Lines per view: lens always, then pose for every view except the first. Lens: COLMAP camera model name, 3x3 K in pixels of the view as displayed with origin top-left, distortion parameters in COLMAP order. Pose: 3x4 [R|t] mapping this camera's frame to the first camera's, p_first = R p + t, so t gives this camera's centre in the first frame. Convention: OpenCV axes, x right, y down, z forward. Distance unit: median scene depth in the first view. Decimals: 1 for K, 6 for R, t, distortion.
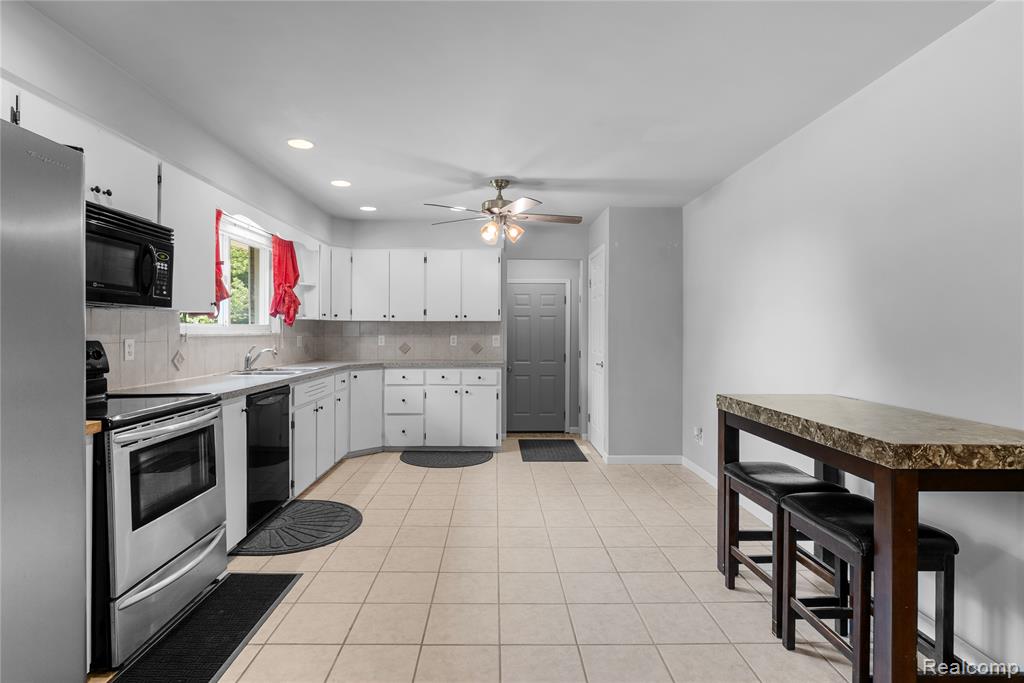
lens RADIAL K [[505.3, 0, 502.5], [0, 505.3, 331.8], [0, 0, 1]] dist [-0.002791, 0.000149]
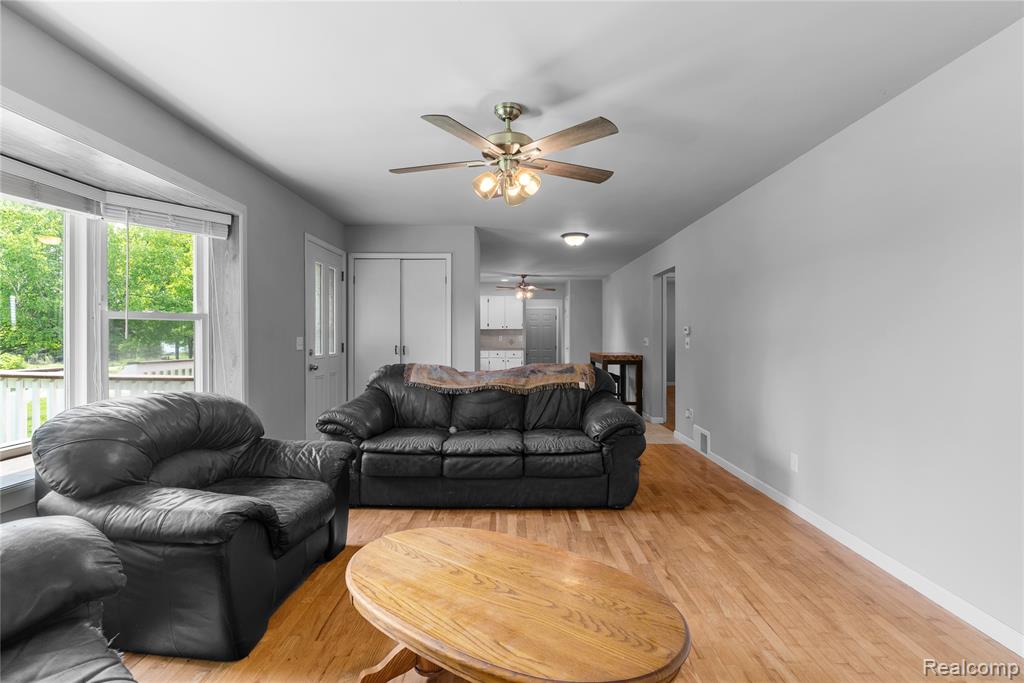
lens RADIAL K [[486.3, 0, 514.1], [0, 486.3, 334.2], [0, 0, 1]] dist [-0.000039, -0.001374]
pose [[0.999905, -0.001930, -0.013660, -0.022128], [0.001897, 0.999995, -0.002397, 0.009873], [0.013664, 0.002371, 0.999904, -1.729408]]
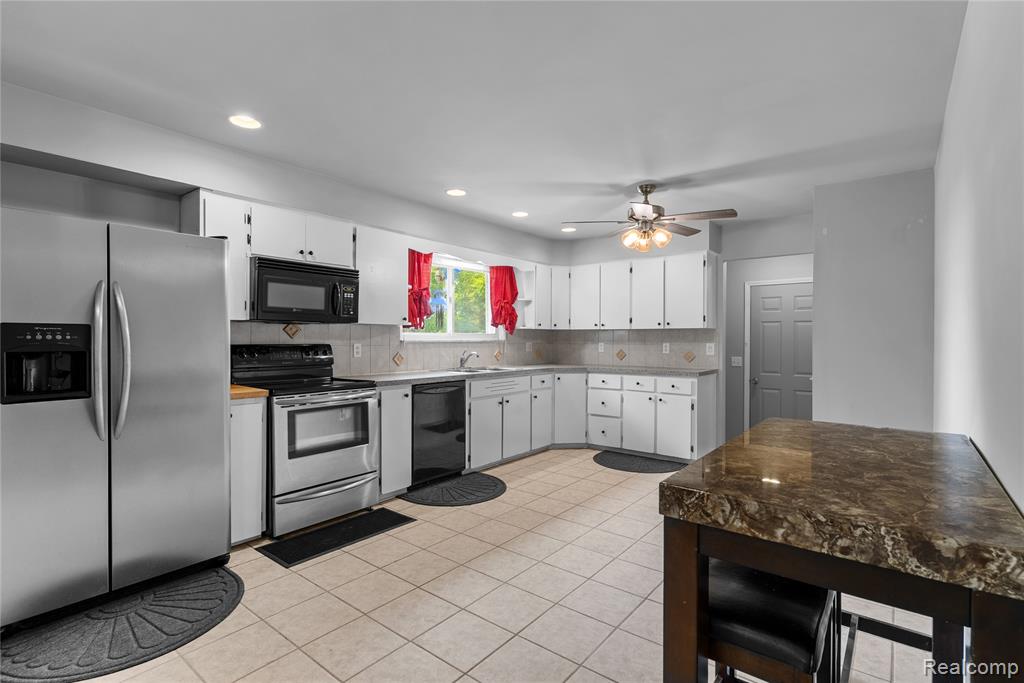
lens RADIAL K [[486.3, 0, 520.7], [0, 486.3, 340.2], [0, 0, 1]] dist [-0.000039, -0.001374]
pose [[0.783037, 0.002146, -0.621972, 0.468108], [-0.001821, 0.999998, 0.001157, 0.001944], [0.621973, 0.000227, 0.783039, 0.124534]]
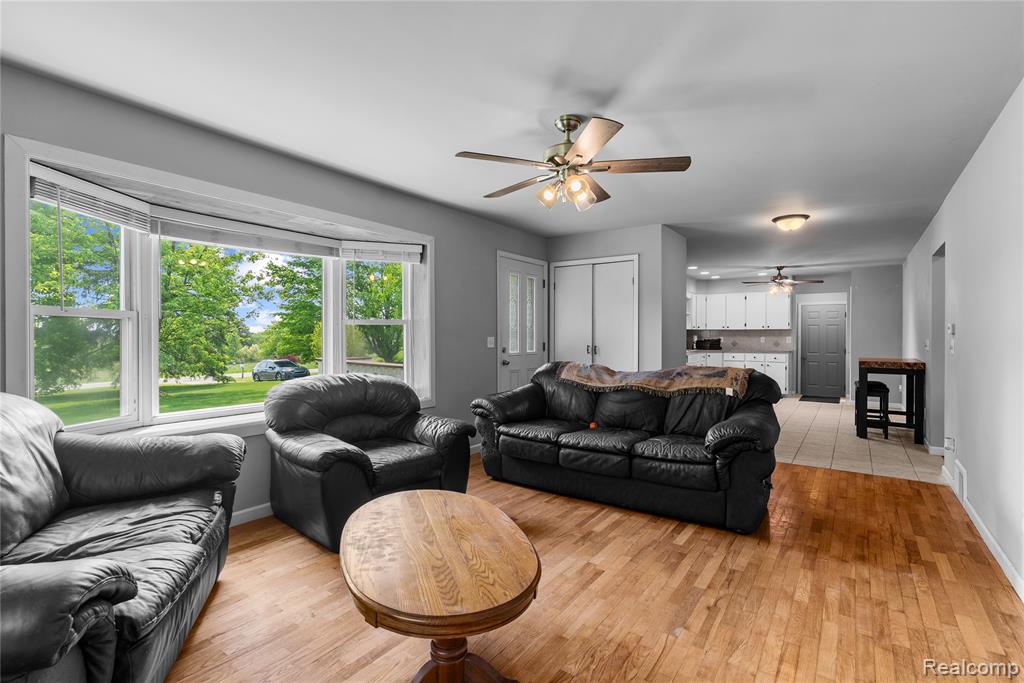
lens RADIAL K [[486.3, 0, 516.6], [0, 486.3, 338.3], [0, 0, 1]] dist [-0.000039, -0.001374]
pose [[0.812114, 0.001381, -0.583497, 0.361437], [0.000162, 0.999997, 0.002593, 0.013034], [0.583499, -0.002200, 0.812111, -1.672667]]
